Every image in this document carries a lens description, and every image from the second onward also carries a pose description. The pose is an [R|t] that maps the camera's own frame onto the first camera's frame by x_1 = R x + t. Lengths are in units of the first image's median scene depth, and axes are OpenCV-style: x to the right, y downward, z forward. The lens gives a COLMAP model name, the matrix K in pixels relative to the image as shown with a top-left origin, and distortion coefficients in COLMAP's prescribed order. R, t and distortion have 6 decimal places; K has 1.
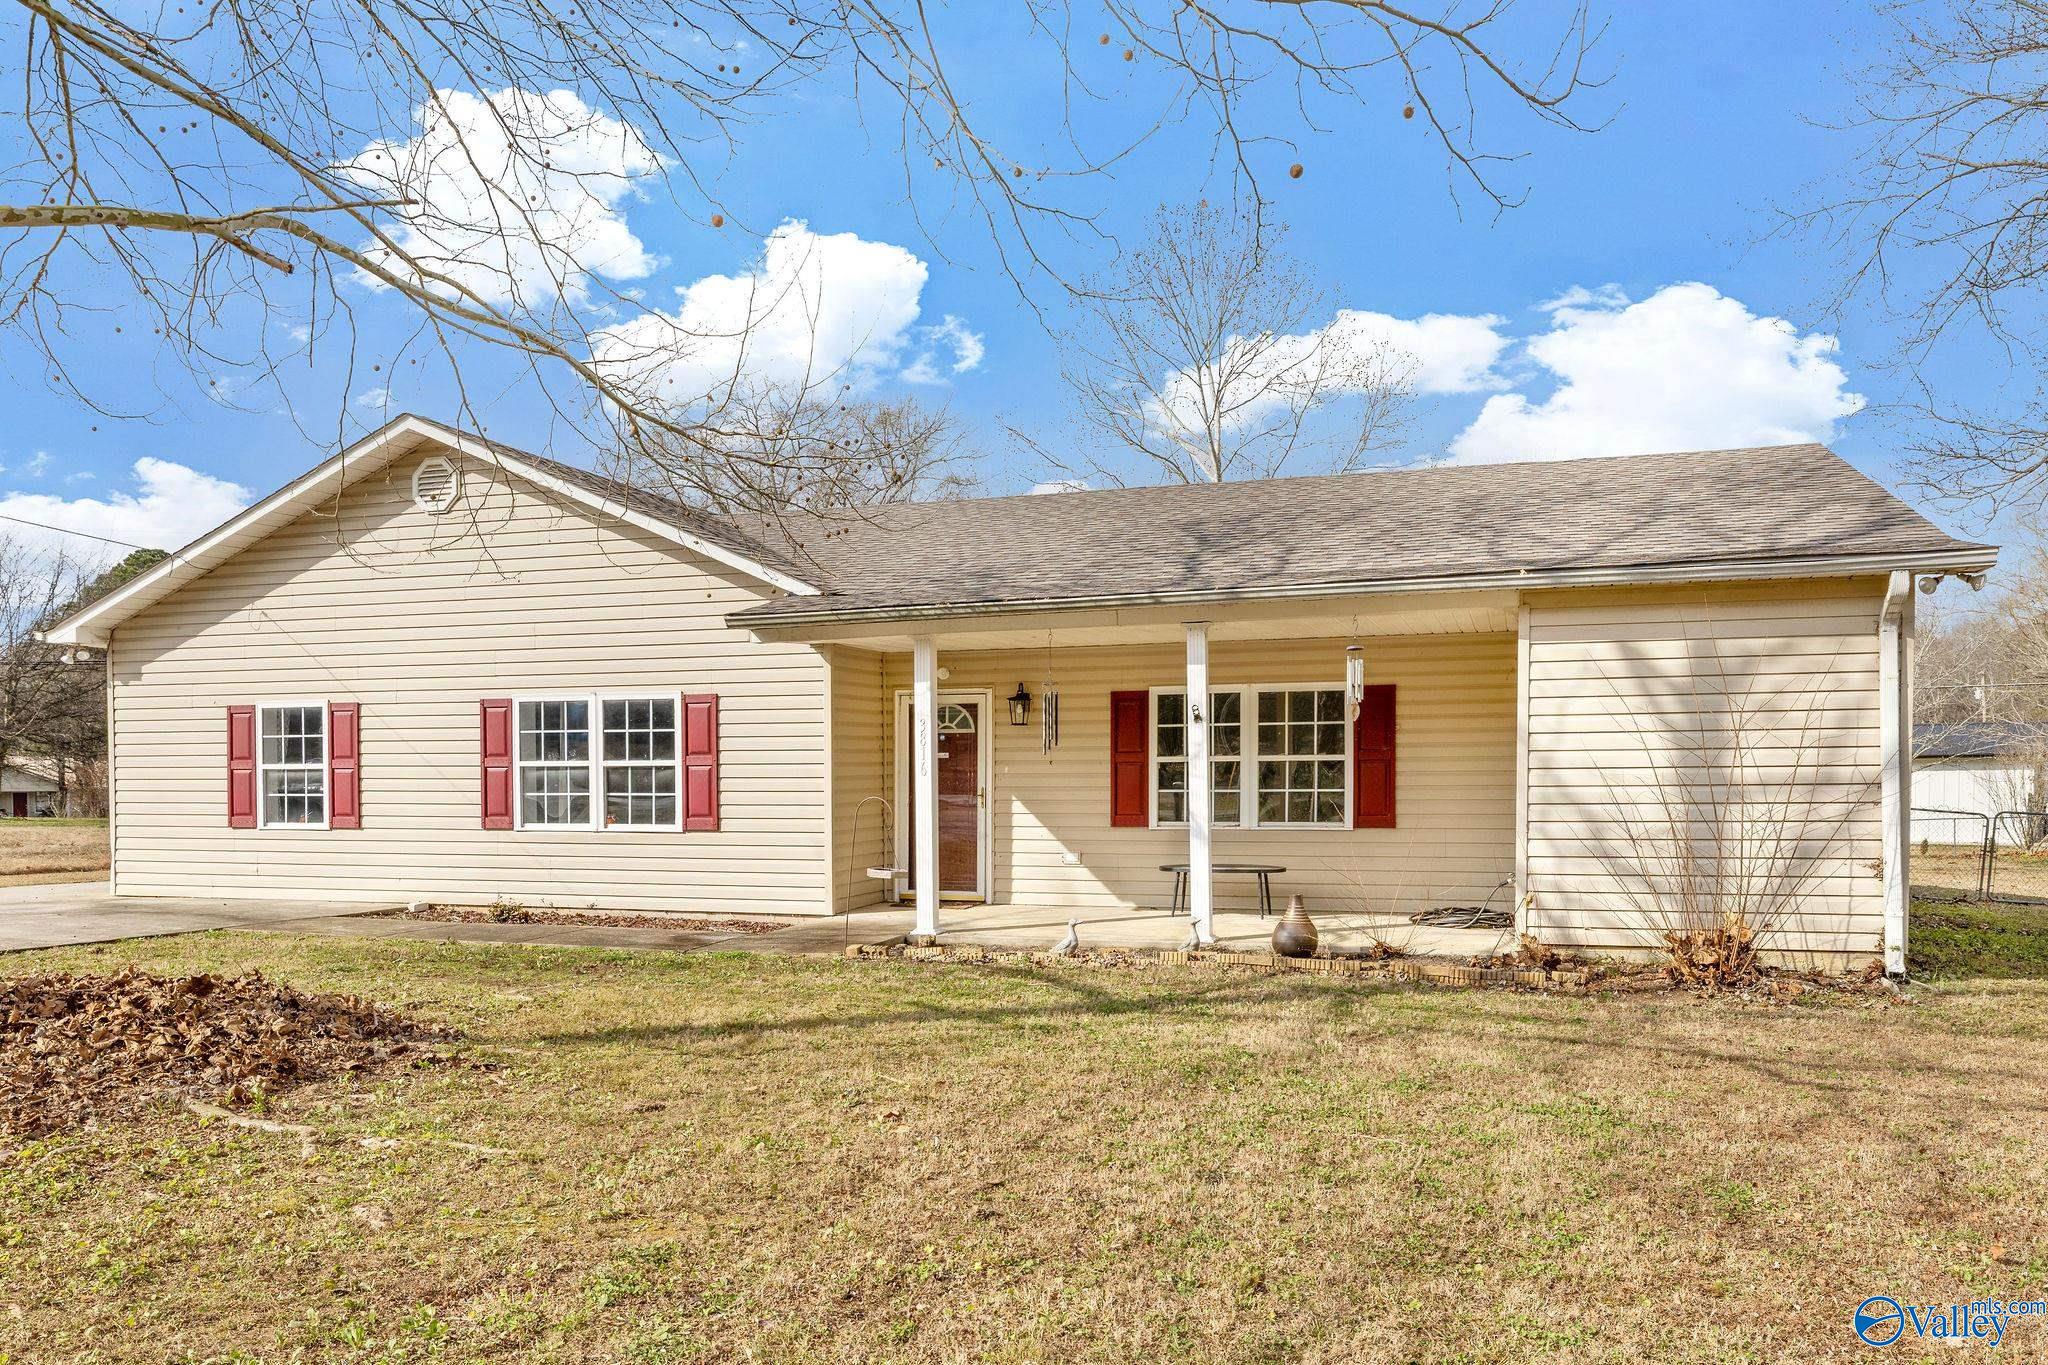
lens RADIAL K [[1501.4, 0, 1024.4], [0, 1501.4, 820.8], [0, 0, 1]] dist [-0.030271, -0.001584]
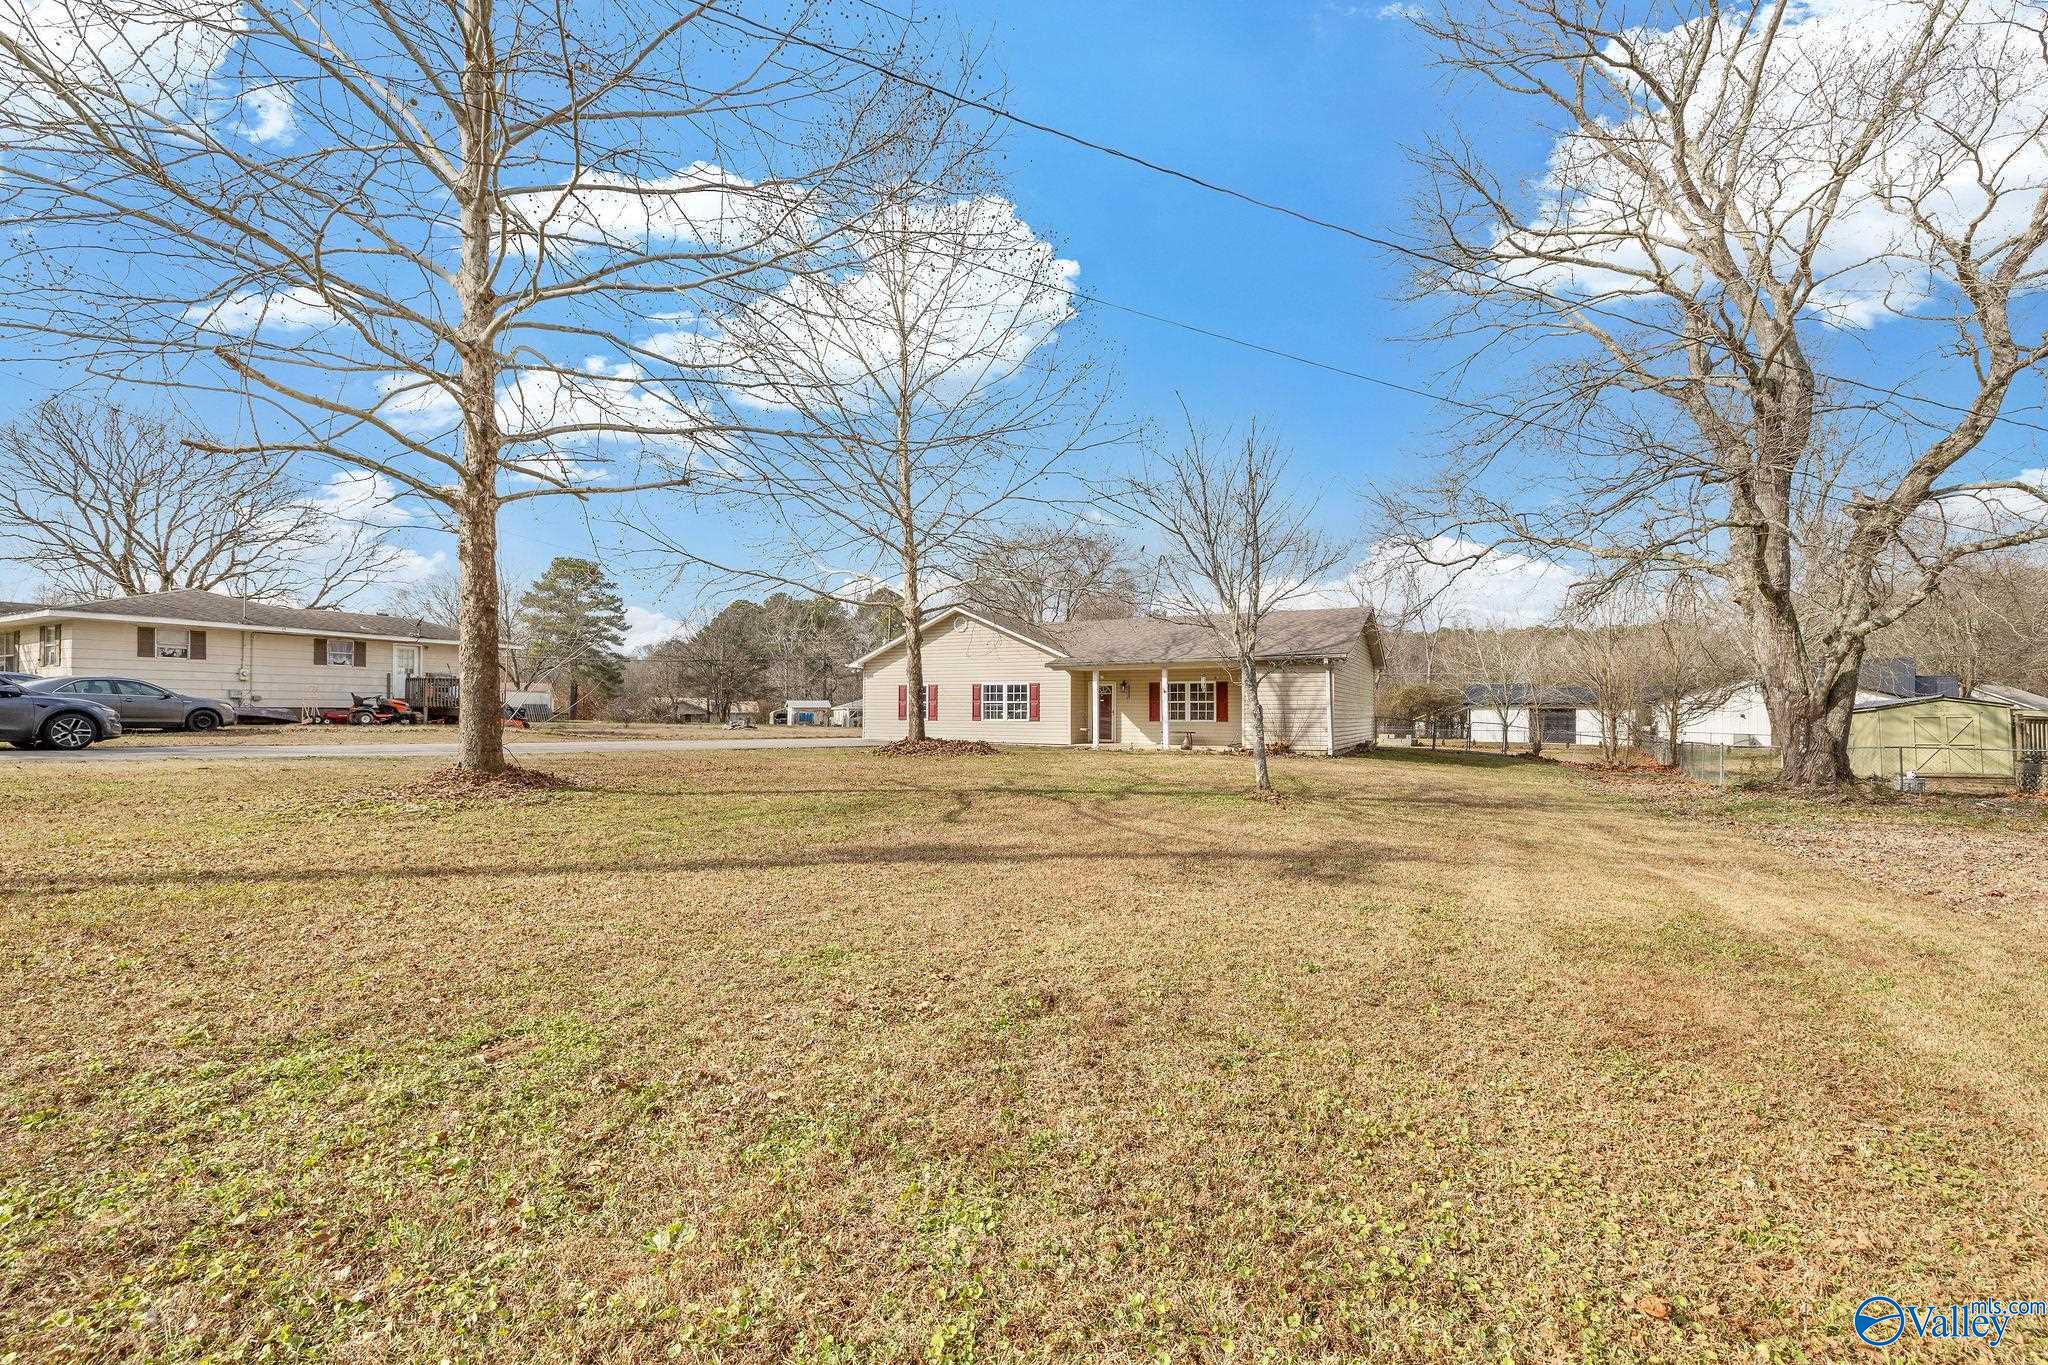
lens RADIAL K [[883.8, 0, 1024.0], [0, 883.8, 682.5], [0, 0, 1]] dist [-0.000890, -0.000026]
pose [[0.986093, 0.002531, -0.166176, 0.110211], [-0.012987, 0.998000, -0.061863, 0.044912], [0.165688, 0.063161, 0.984154, -1.078038]]
